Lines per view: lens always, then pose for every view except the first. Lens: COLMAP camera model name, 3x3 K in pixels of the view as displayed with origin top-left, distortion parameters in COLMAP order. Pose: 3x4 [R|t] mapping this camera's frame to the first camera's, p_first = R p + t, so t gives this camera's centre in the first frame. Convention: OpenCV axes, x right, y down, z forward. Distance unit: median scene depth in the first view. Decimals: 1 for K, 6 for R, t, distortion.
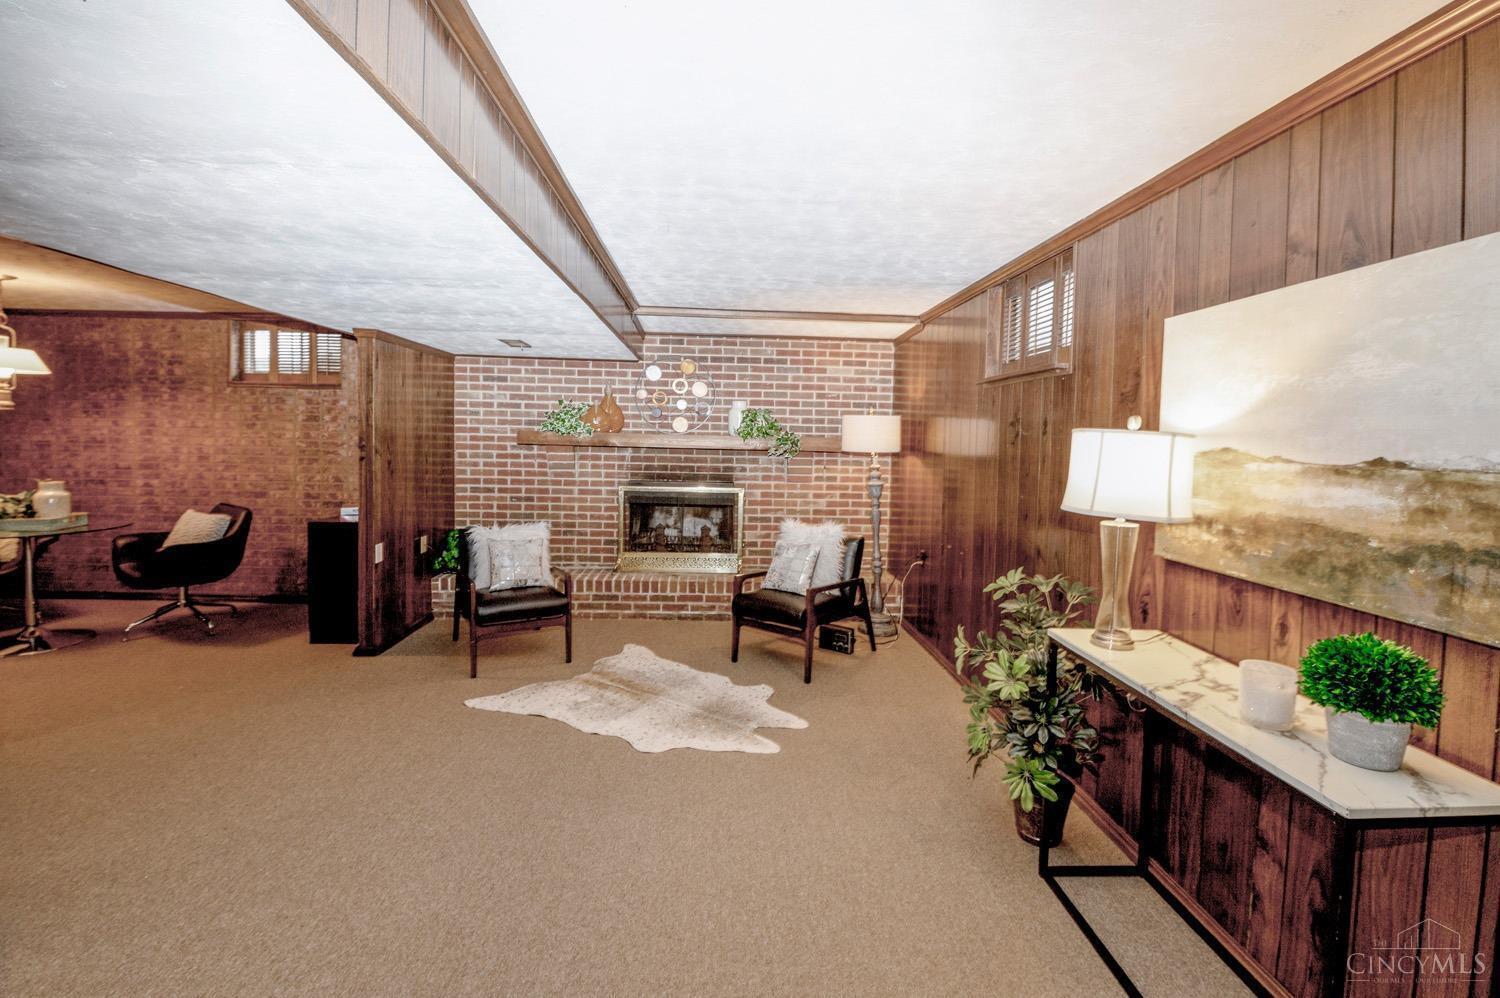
lens RADIAL K [[672.4, 0, 750.1], [0, 672.4, 459.1], [0, 0, 1]] dist [-0.000497, -0.010660]
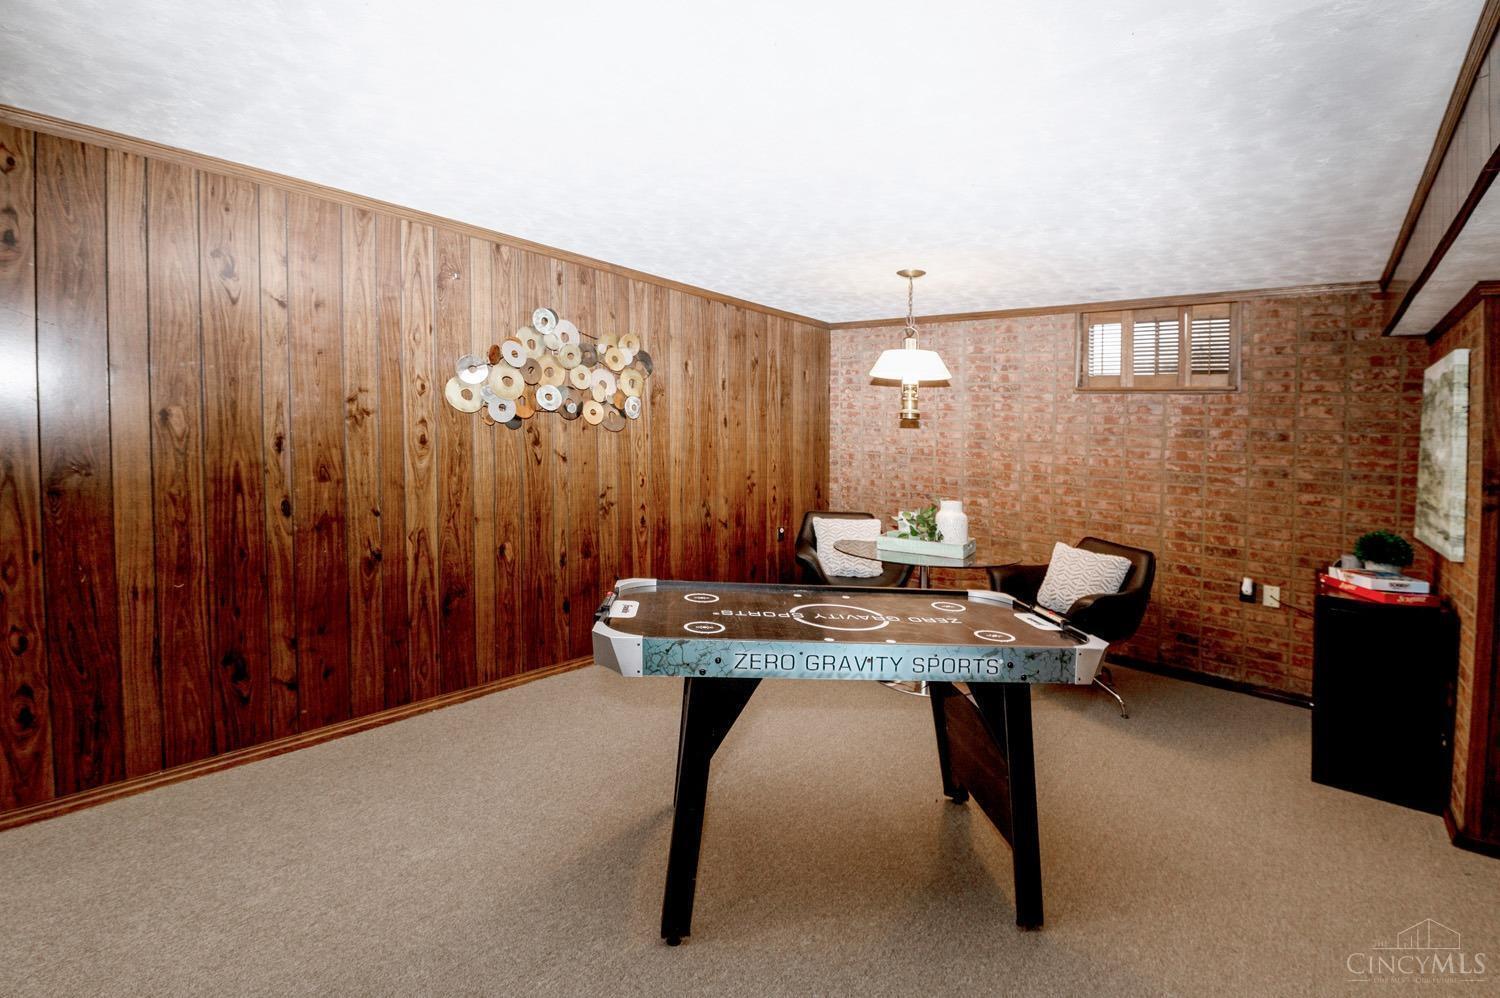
lens RADIAL K [[672.4, 0, 750.1], [0, 672.4, 459.1], [0, 0, 1]] dist [-0.000497, -0.010660]
pose [[0.744893, 0.040689, -0.665942, -0.521342], [-0.053574, 0.998563, 0.001086, -0.006340], [0.665029, 0.034868, 0.746003, 0.115163]]
